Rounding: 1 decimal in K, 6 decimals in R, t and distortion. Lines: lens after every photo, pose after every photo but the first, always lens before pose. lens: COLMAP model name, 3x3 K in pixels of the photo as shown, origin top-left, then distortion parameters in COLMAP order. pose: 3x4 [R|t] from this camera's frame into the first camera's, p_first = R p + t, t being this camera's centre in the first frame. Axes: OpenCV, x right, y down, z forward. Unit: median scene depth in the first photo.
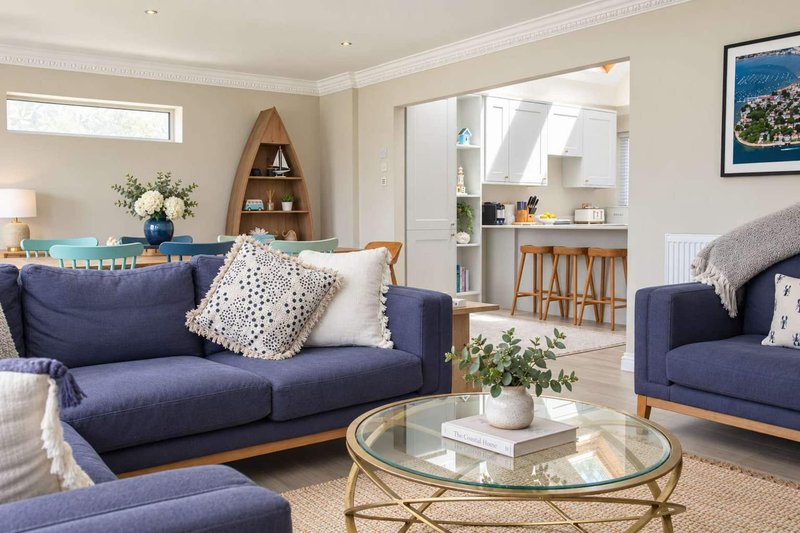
lens RADIAL K [[758.2, 0, 400.0], [0, 758.2, 266.5], [0, 0, 1]] dist [0.004914, -0.006797]
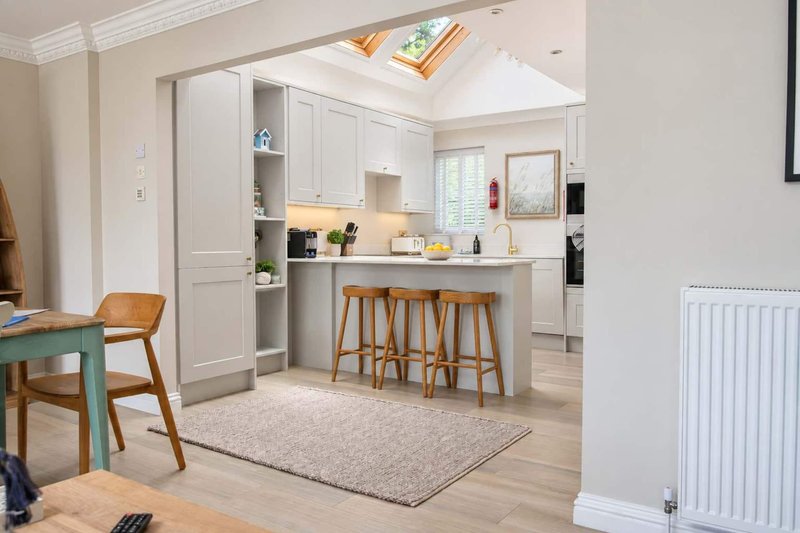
lens RADIAL K [[626.4, 0, 400.0], [0, 626.4, 266.5], [0, 0, 1]] dist [0.033673, -0.063938]
pose [[0.945157, -0.011314, 0.326420, 0.011056], [0.020132, 0.999518, -0.023650, -0.031245], [-0.325995, 0.028925, 0.944929, 0.396502]]
